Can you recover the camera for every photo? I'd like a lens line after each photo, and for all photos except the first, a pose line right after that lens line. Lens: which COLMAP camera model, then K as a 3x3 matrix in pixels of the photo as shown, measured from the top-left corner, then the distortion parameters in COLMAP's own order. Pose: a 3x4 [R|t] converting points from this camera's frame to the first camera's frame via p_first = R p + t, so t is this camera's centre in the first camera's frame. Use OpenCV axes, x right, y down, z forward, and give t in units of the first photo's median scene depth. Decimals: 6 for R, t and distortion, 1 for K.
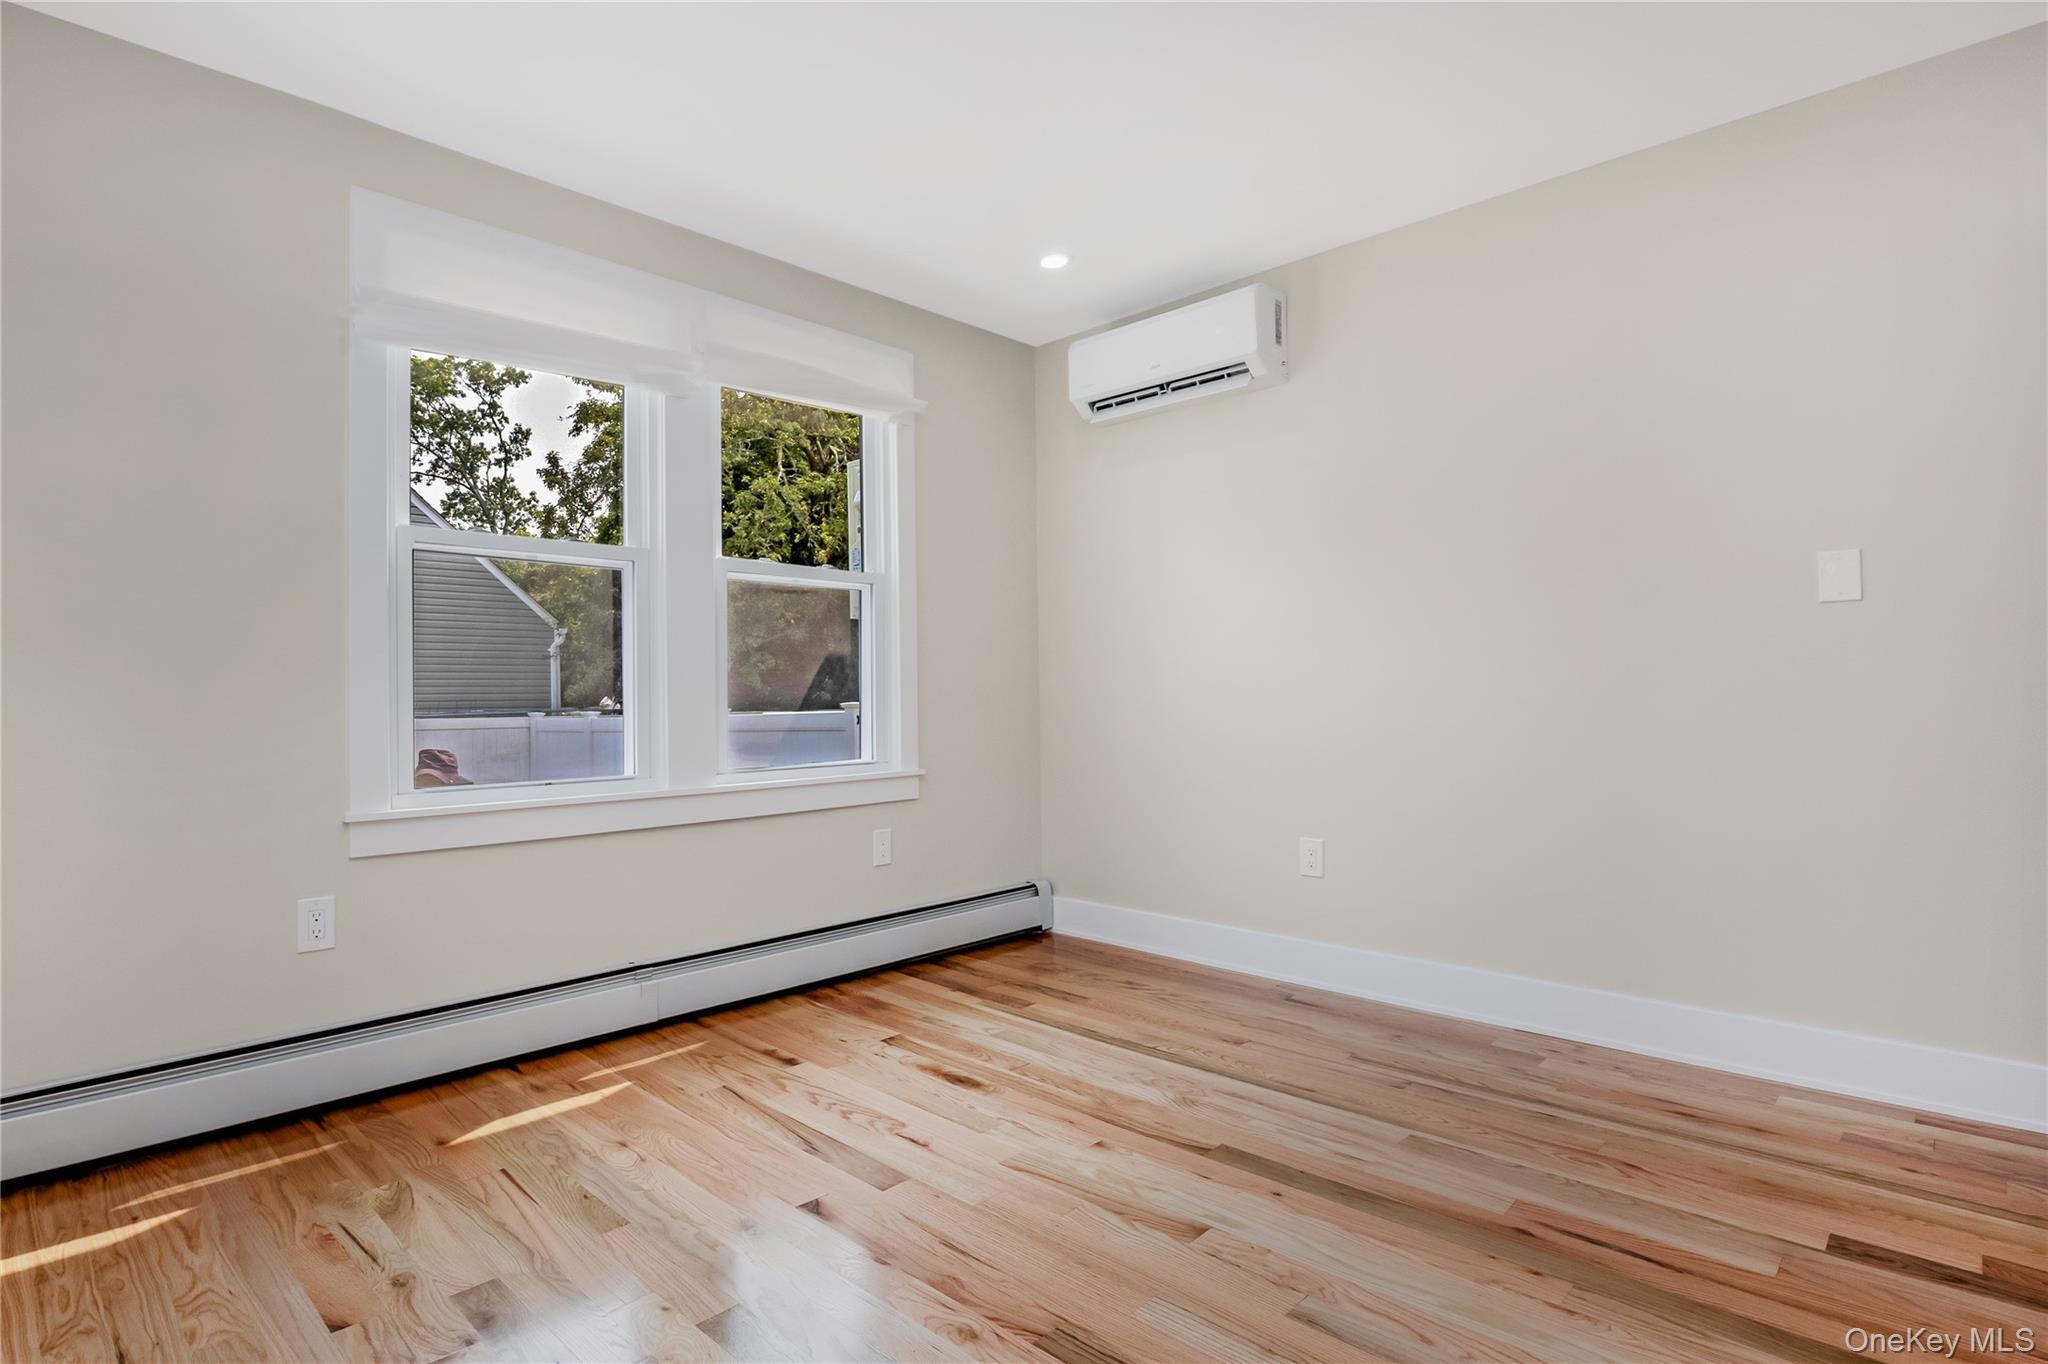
lens RADIAL K [[1016.3, 0, 1012.7], [0, 1016.3, 681.7], [0, 0, 1]] dist [-0.014520, -0.000183]
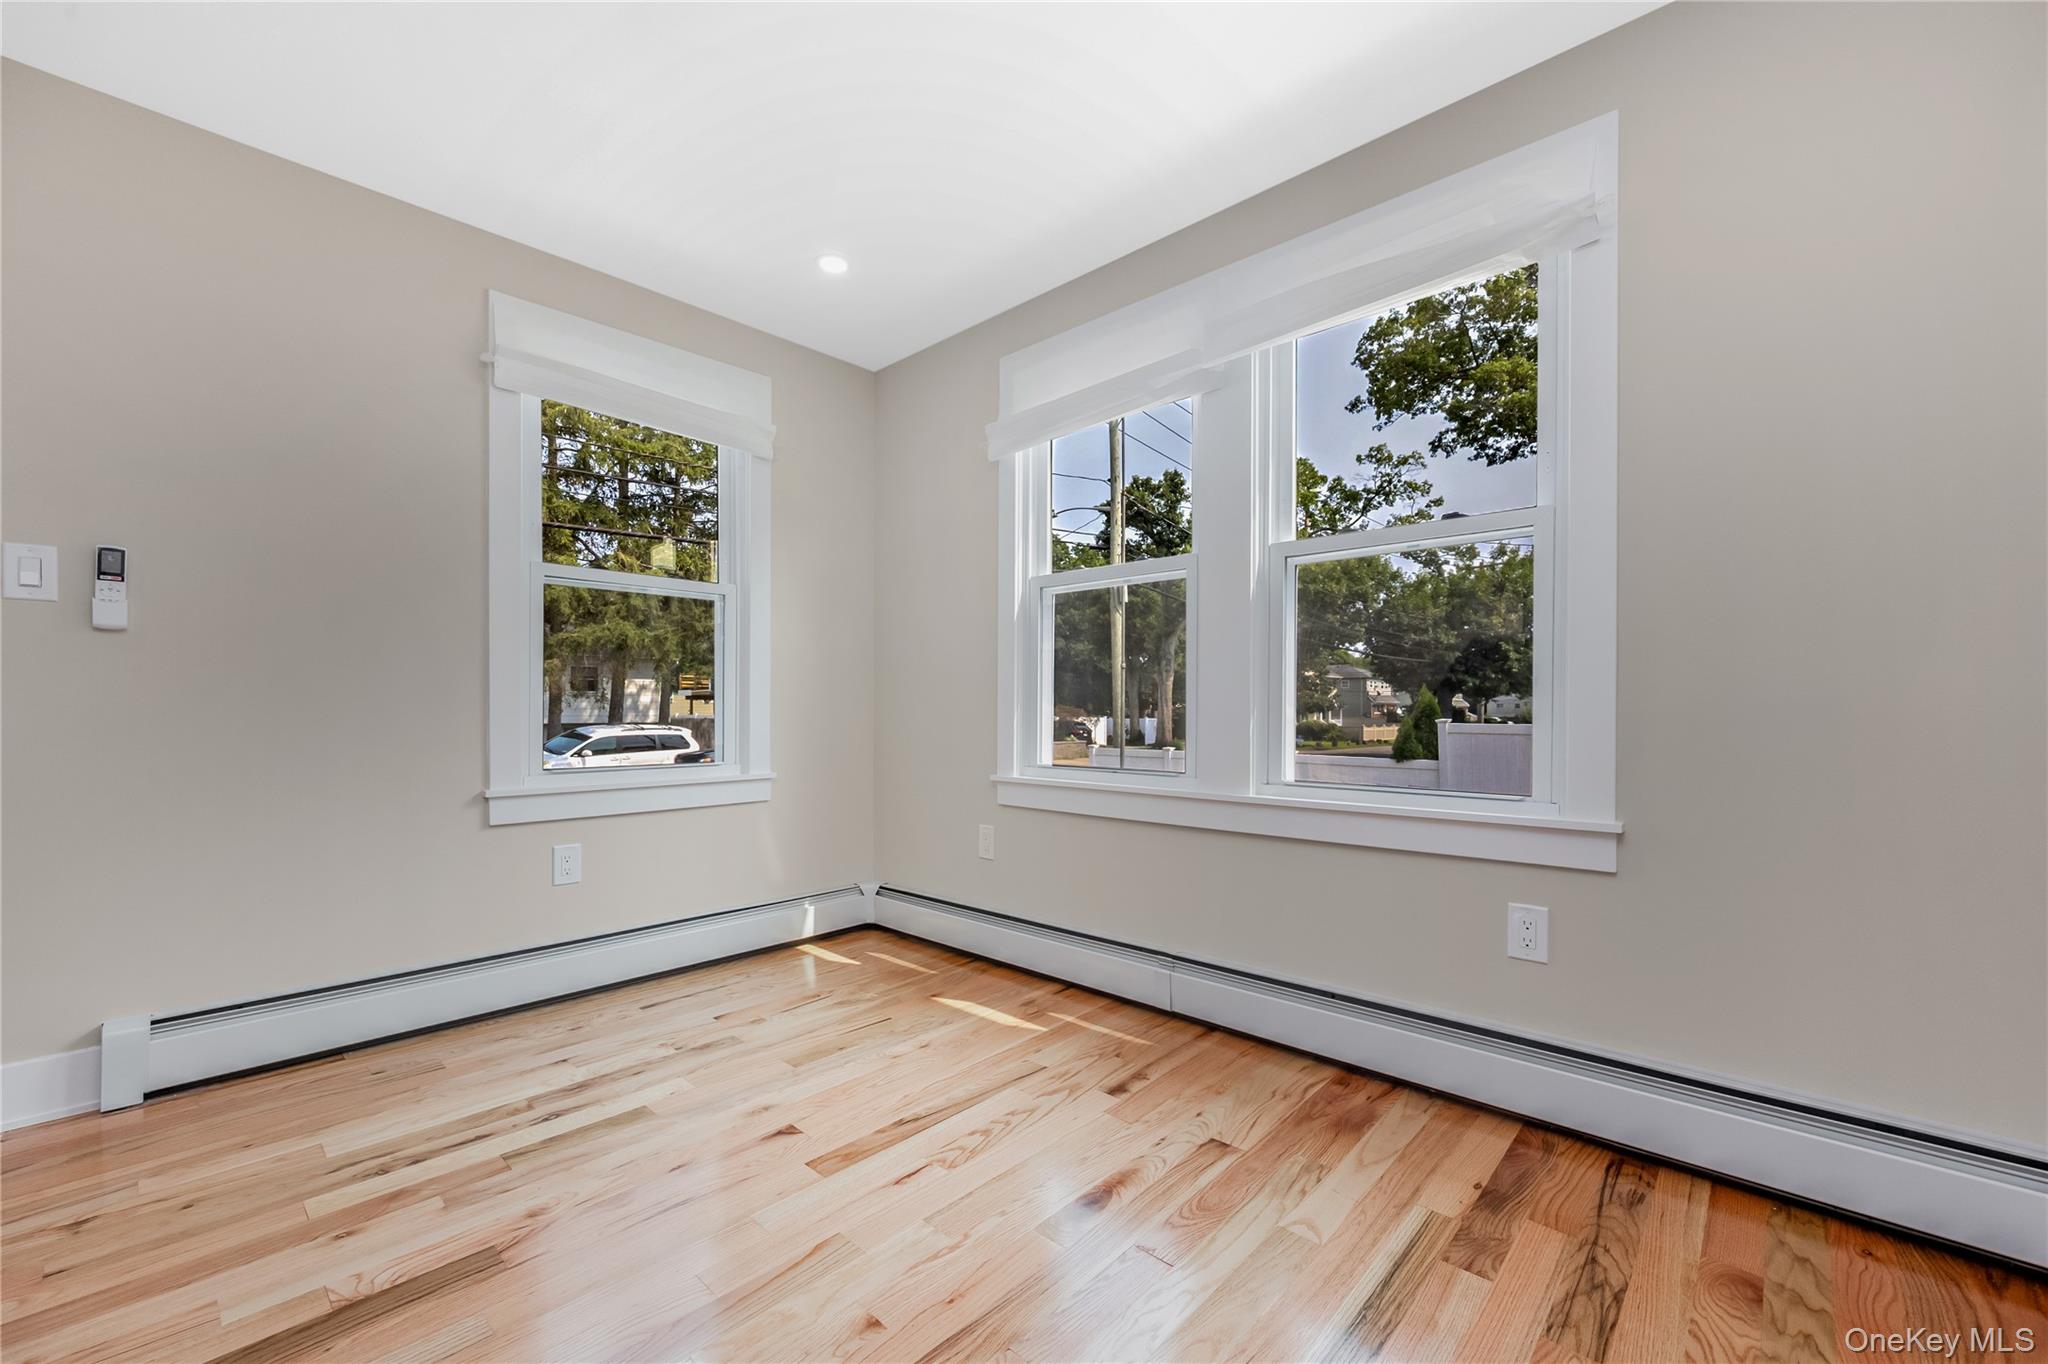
lens RADIAL K [[833.0, 0, 1009.0], [0, 833.0, 693.7], [0, 0, 1]] dist [-0.008173, 0.001106]
pose [[-0.010174, -0.005730, -0.999932, 0.574062], [0.016743, 0.999842, -0.005900, 0.010933], [0.999808, -0.016802, -0.010077, 0.946900]]
